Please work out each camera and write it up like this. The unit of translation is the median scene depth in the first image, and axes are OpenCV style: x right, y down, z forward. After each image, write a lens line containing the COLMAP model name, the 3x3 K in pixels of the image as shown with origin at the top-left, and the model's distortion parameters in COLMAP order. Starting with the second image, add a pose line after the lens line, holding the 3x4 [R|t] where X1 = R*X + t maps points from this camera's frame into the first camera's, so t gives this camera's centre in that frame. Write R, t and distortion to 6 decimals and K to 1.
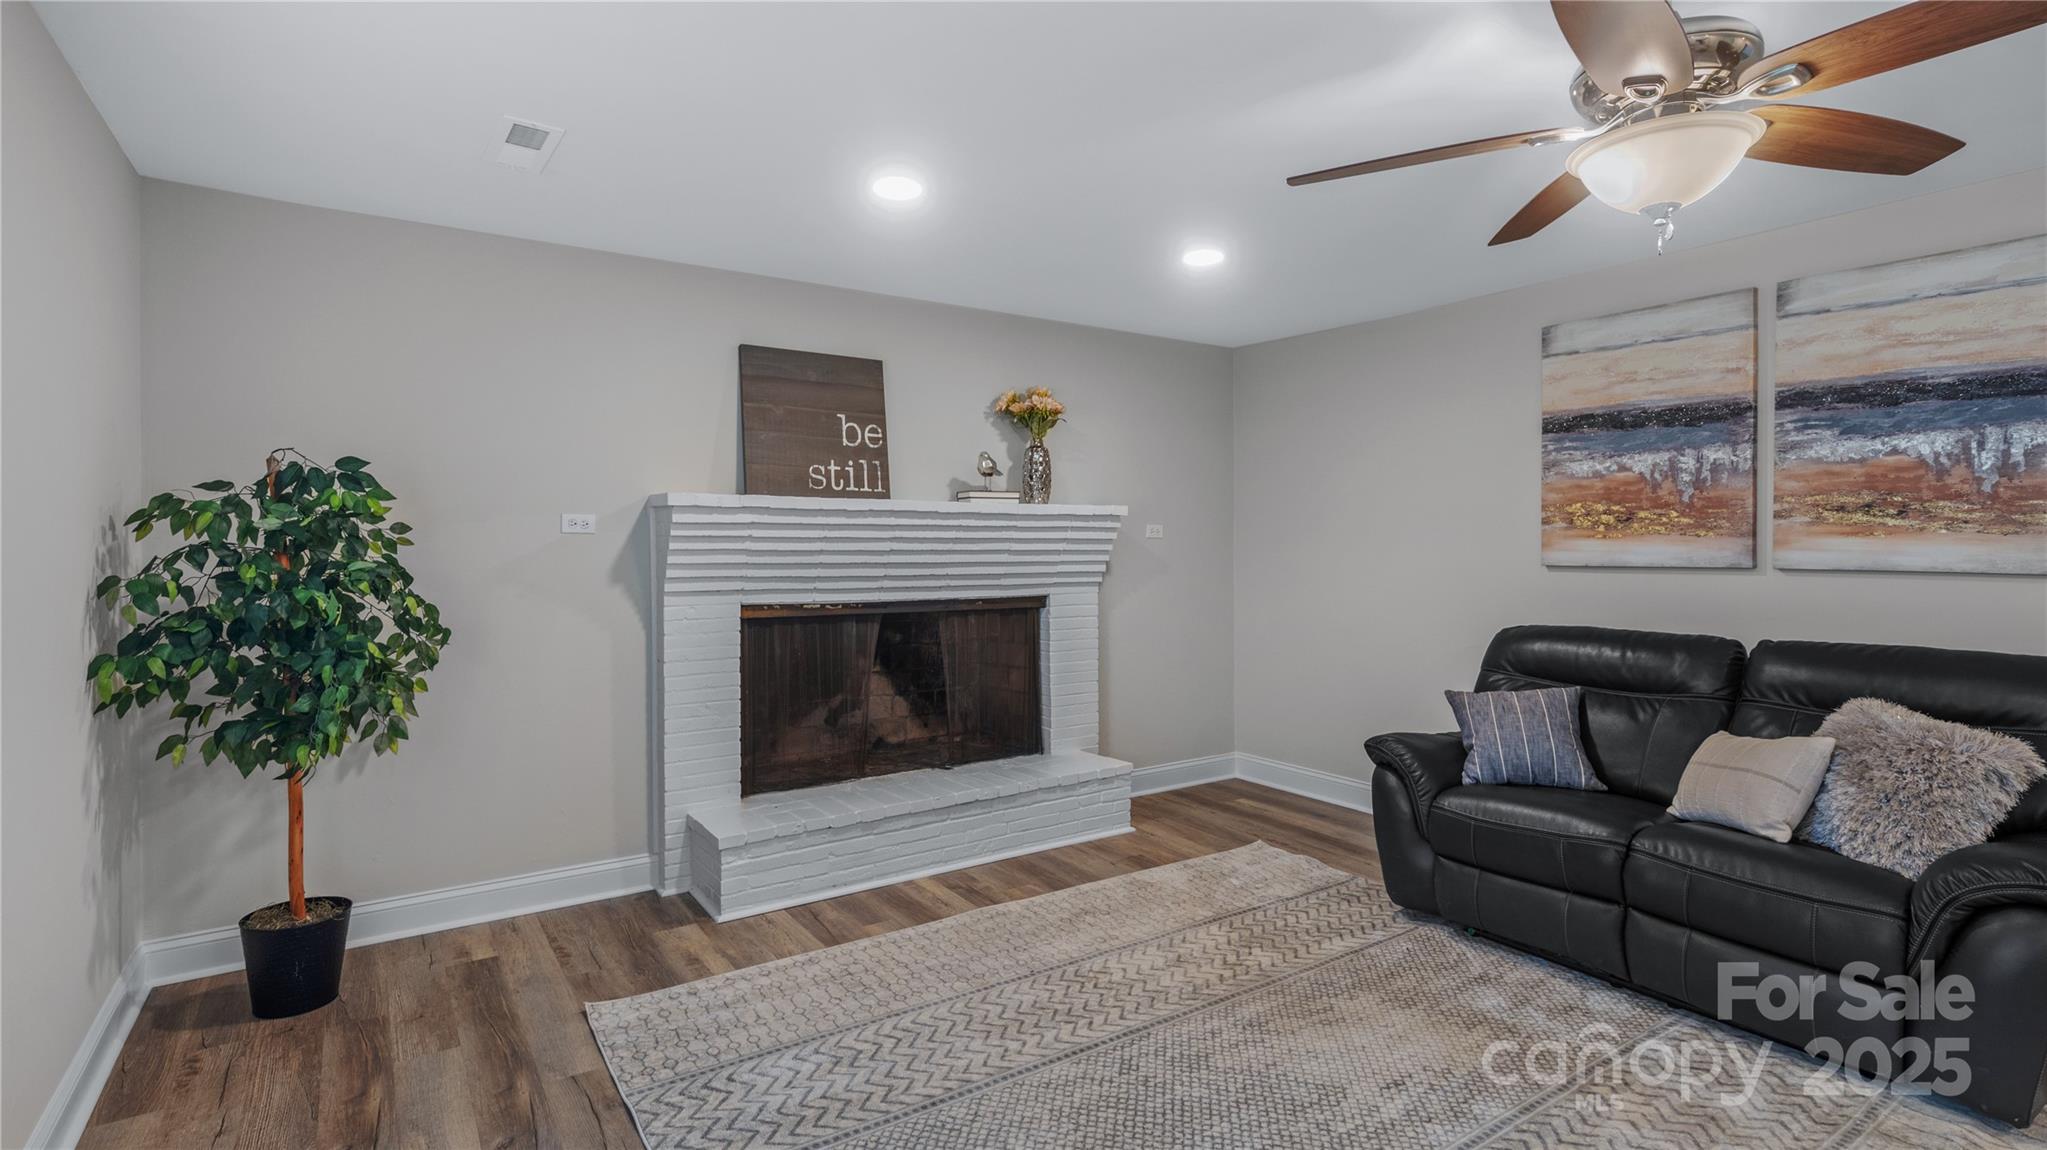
lens RADIAL K [[977.2, 0, 991.2], [0, 977.2, 550.0], [0, 0, 1]] dist [0.008451, -0.003511]
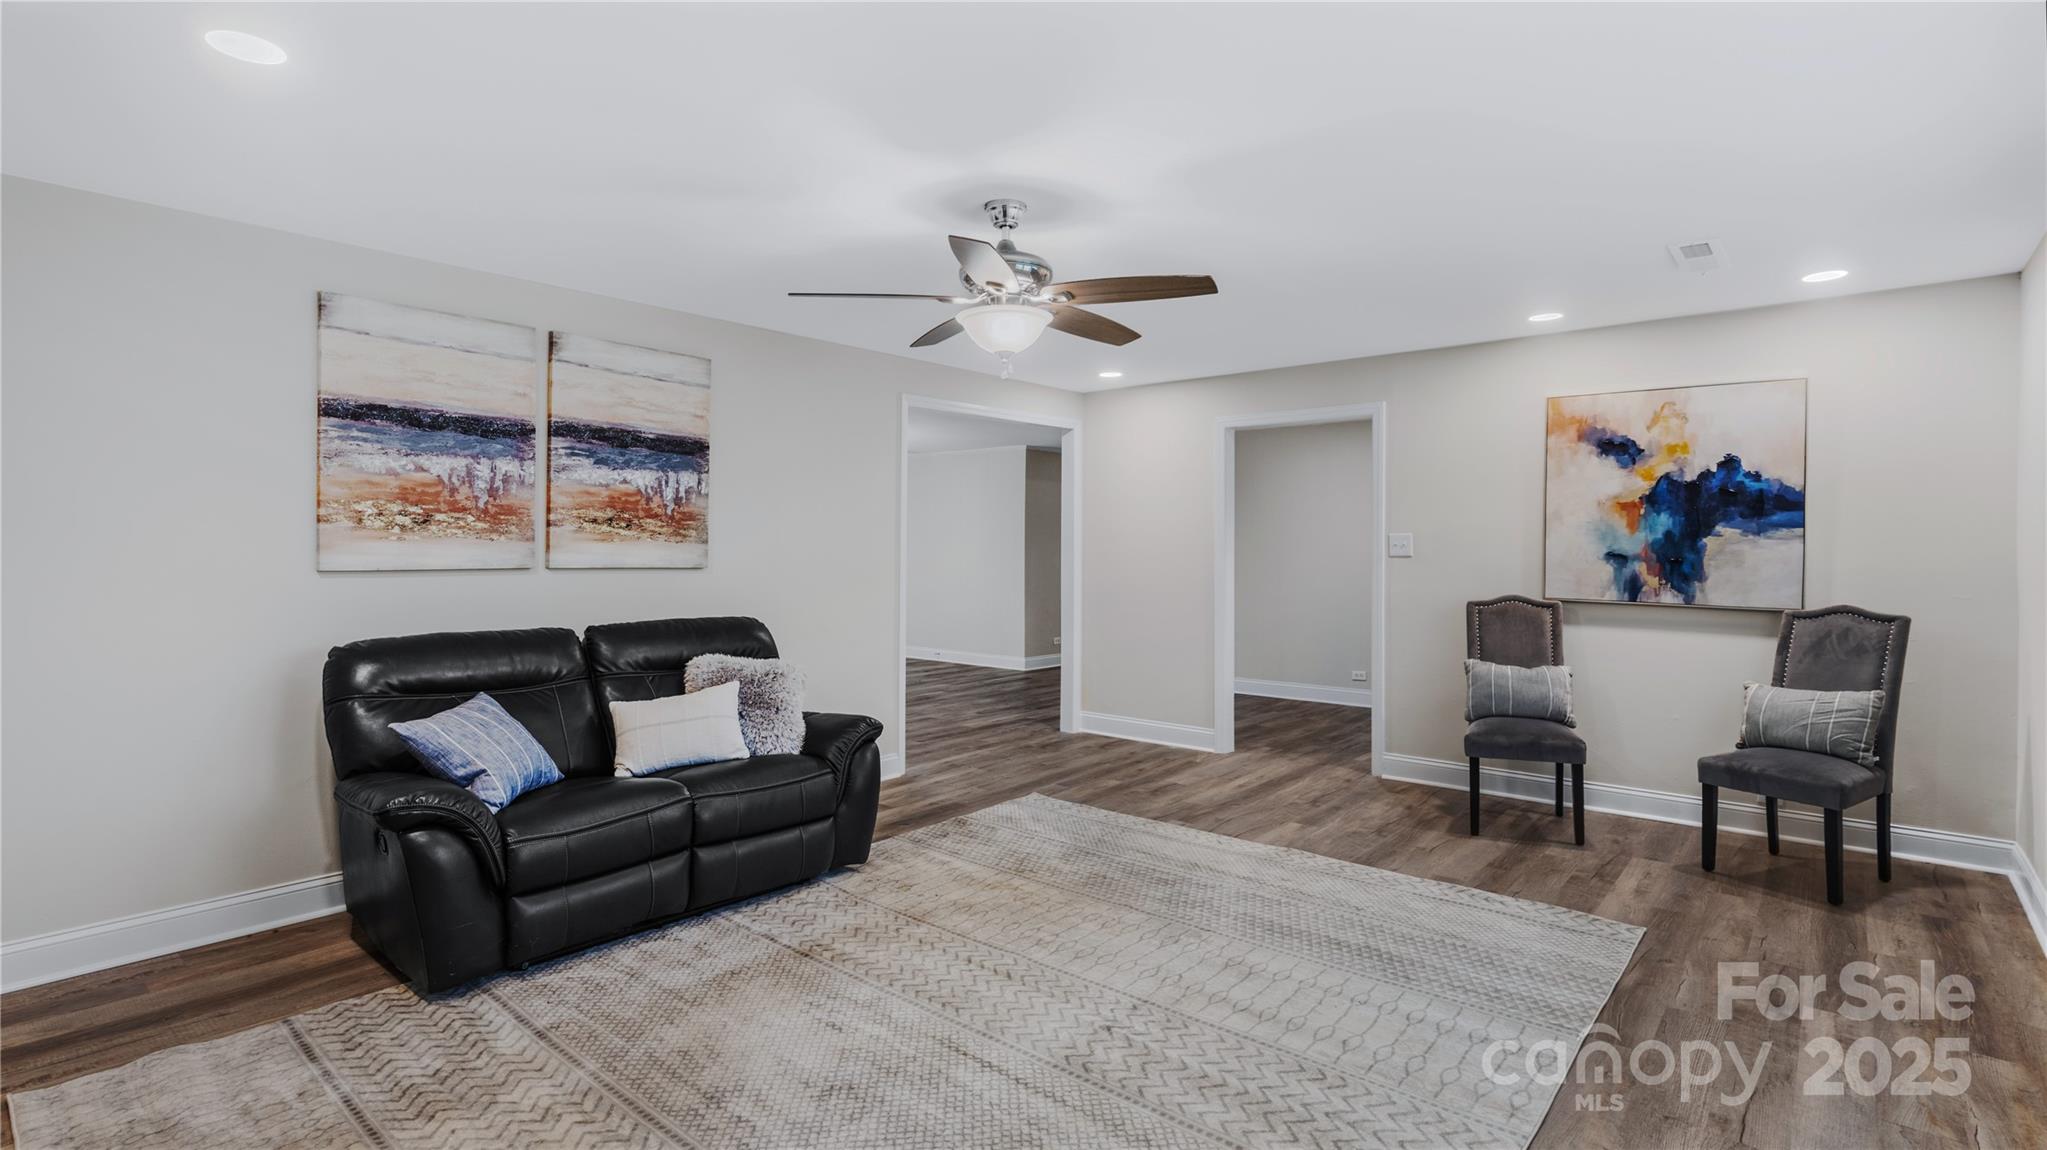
lens RADIAL K [[977.2, 0, 1050.0], [0, 977.2, 542.5], [0, 0, 1]] dist [0.008451, -0.003511]
pose [[-0.312189, 0.009161, 0.949976, -0.505013], [0.000282, 0.999954, -0.009550, -0.000790], [-0.950020, -0.002713, -0.312177, 0.757926]]
